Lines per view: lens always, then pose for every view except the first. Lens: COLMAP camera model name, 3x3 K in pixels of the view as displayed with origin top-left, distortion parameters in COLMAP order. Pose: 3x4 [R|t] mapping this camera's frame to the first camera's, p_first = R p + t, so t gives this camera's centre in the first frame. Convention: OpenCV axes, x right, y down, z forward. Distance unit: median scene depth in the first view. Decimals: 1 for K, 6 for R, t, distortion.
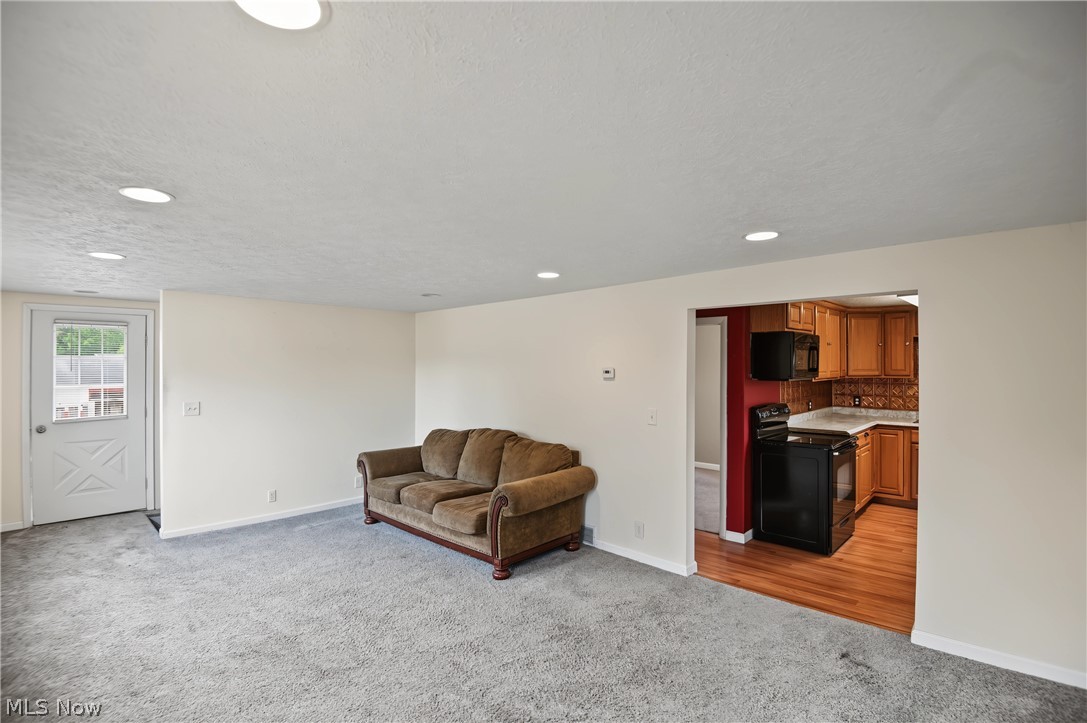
lens RADIAL K [[500.5, 0, 543.5], [0, 500.5, 361.5], [0, 0, 1]] dist [-0.045581, -0.000638]
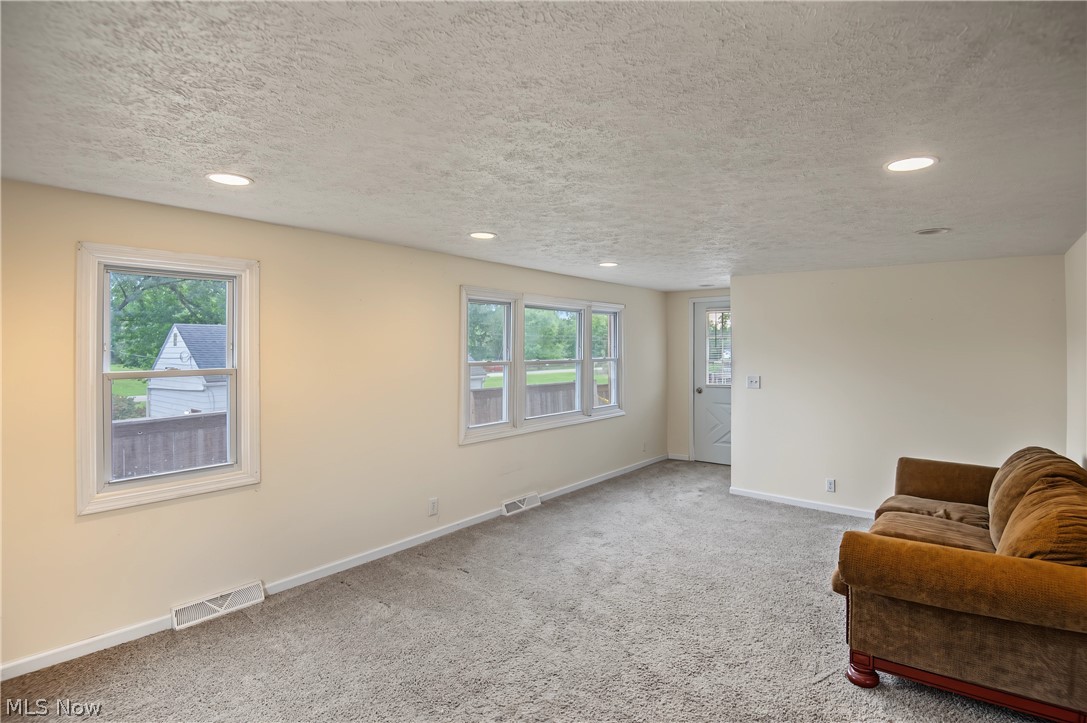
lens RADIAL K [[550.6, 0, 578.7], [0, 550.6, 341.5], [0, 0, 1]] dist [-0.043666, -0.000142]
pose [[0.092162, -0.009784, -0.995696, 0.513767], [0.008929, 0.999920, -0.008999, 0.016167], [0.995704, -0.008062, 0.092241, 0.559763]]
